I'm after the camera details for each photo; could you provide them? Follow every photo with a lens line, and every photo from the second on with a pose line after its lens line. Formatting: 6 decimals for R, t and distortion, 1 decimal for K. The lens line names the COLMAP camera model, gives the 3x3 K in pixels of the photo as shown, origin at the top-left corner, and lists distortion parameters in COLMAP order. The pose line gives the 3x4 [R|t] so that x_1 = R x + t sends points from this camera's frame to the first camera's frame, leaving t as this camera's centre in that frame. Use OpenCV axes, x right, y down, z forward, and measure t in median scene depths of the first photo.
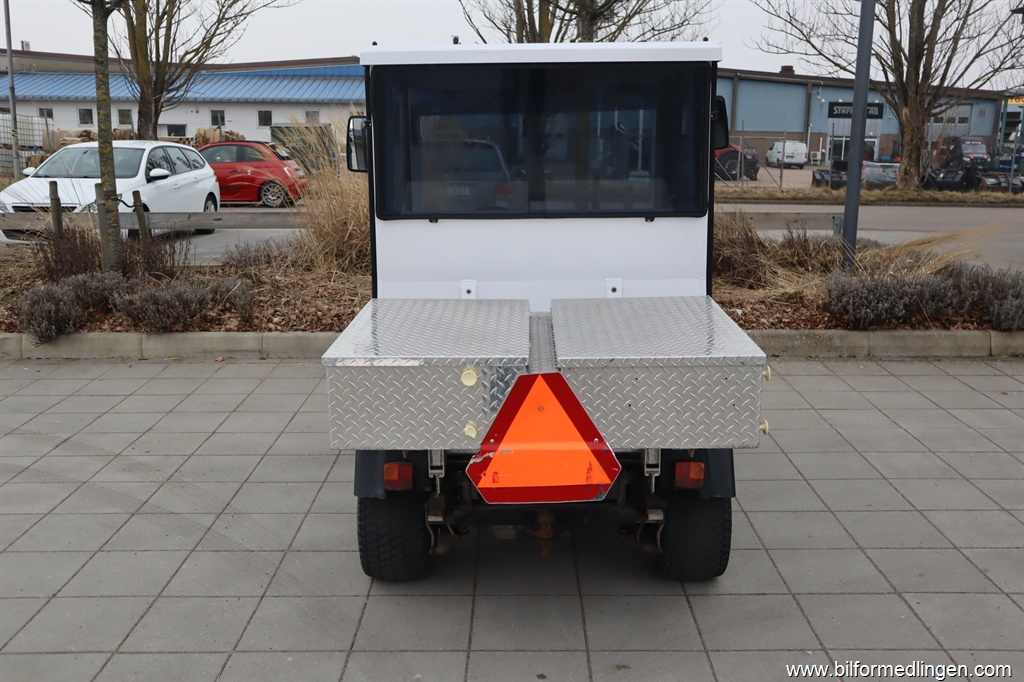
lens RADIAL K [[975.0, 0, 512.0], [0, 975.0, 341.0], [0, 0, 1]] dist [-0.024823, -0.011856]
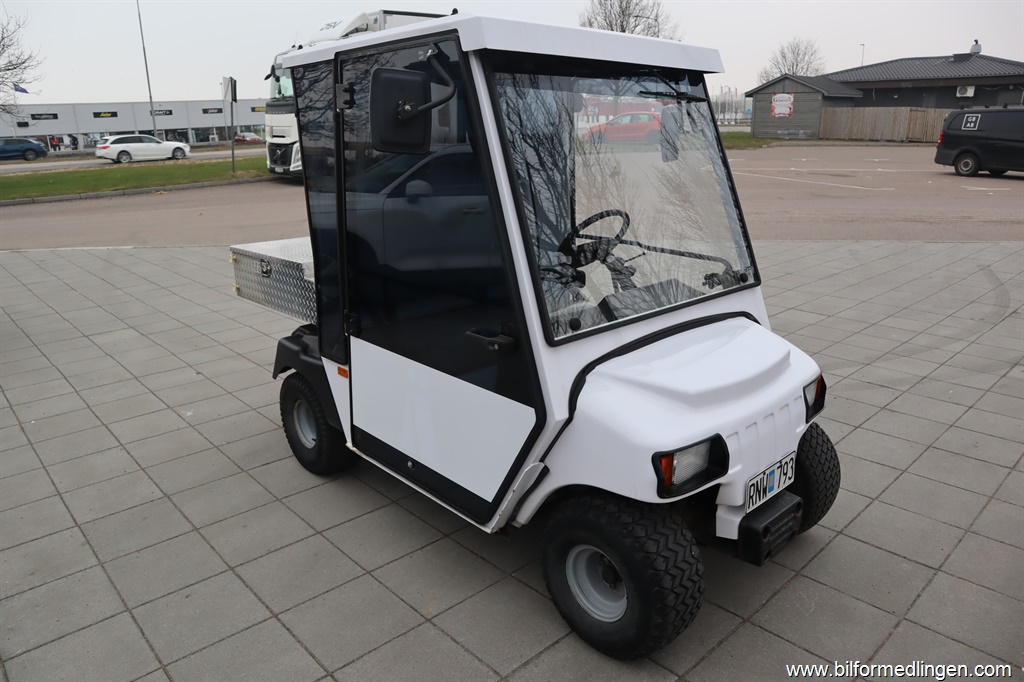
lens RADIAL K [[709.5, 0, 513.7], [0, 709.5, 349.7], [0, 0, 1]] dist [-0.114051, 0.062400]
pose [[-0.725906, 0.226347, -0.649483, 0.582294], [-0.127944, 0.883378, 0.450859, -0.368006], [0.675790, 0.410378, -0.612289, 1.701642]]
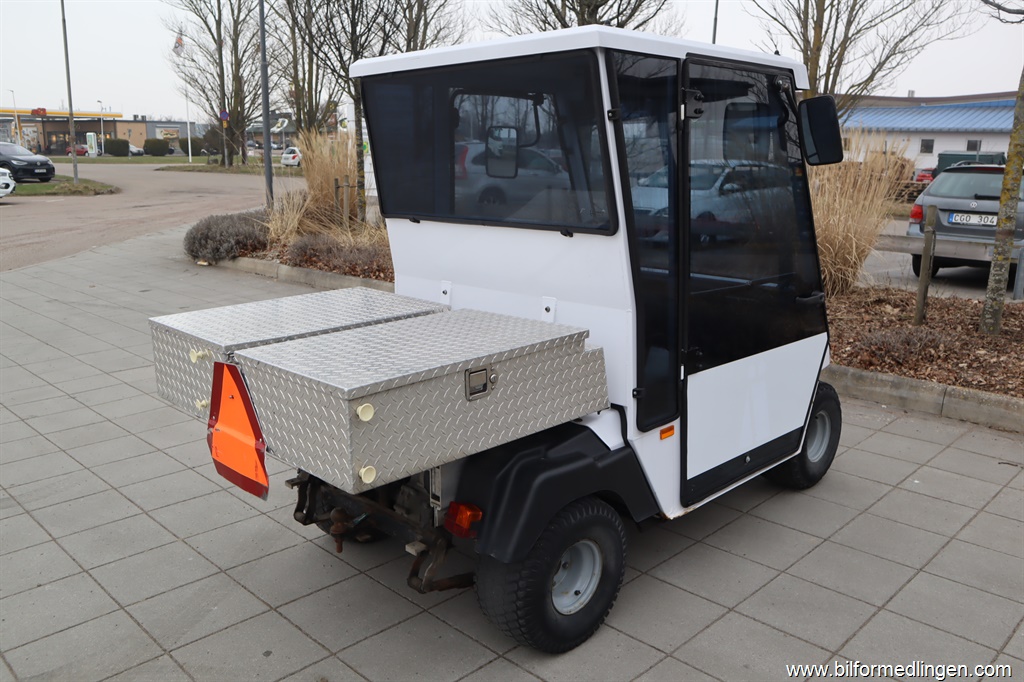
lens RADIAL K [[828.4, 0, 514.6], [0, 828.4, 344.4], [0, 0, 1]] dist [-0.037561, 0.006098]
pose [[0.715373, 0.167116, -0.678464, 0.618038], [-0.159908, 0.984365, 0.073857, -0.072891], [0.680199, 0.055657, 0.730911, 0.418915]]
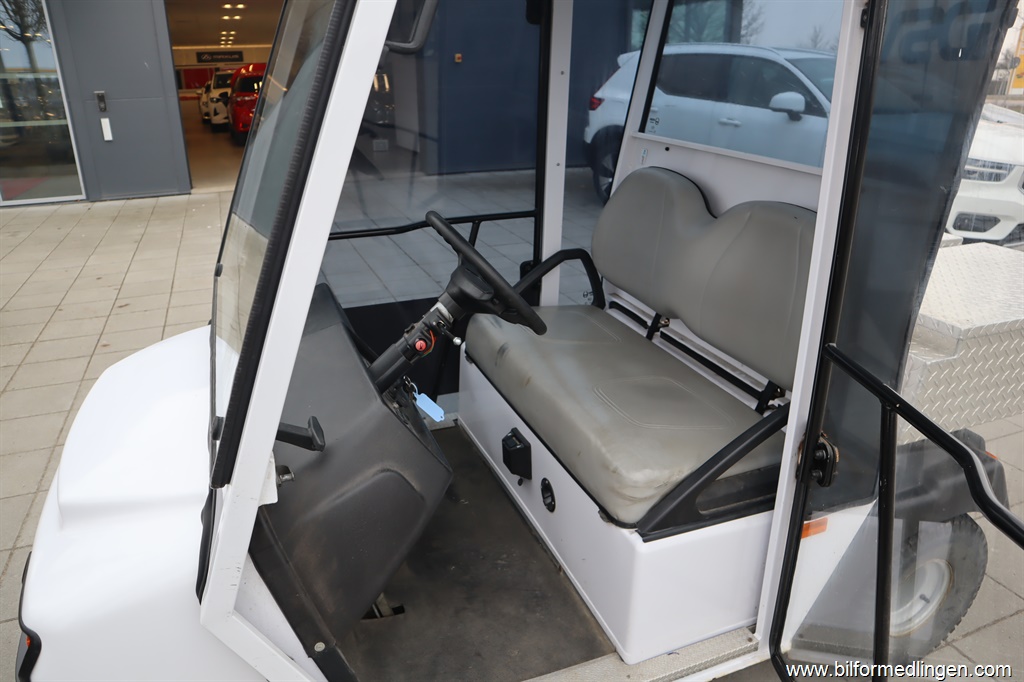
lens RADIAL K [[709.5, 0, 513.7], [0, 709.5, 349.7], [0, 0, 1]] dist [-0.114051, 0.062400]
pose [[-0.378217, -0.345939, 0.858649, -0.392301], [0.207414, 0.872300, 0.442800, -0.266117], [-0.902182, 0.345570, -0.258166, 1.322774]]
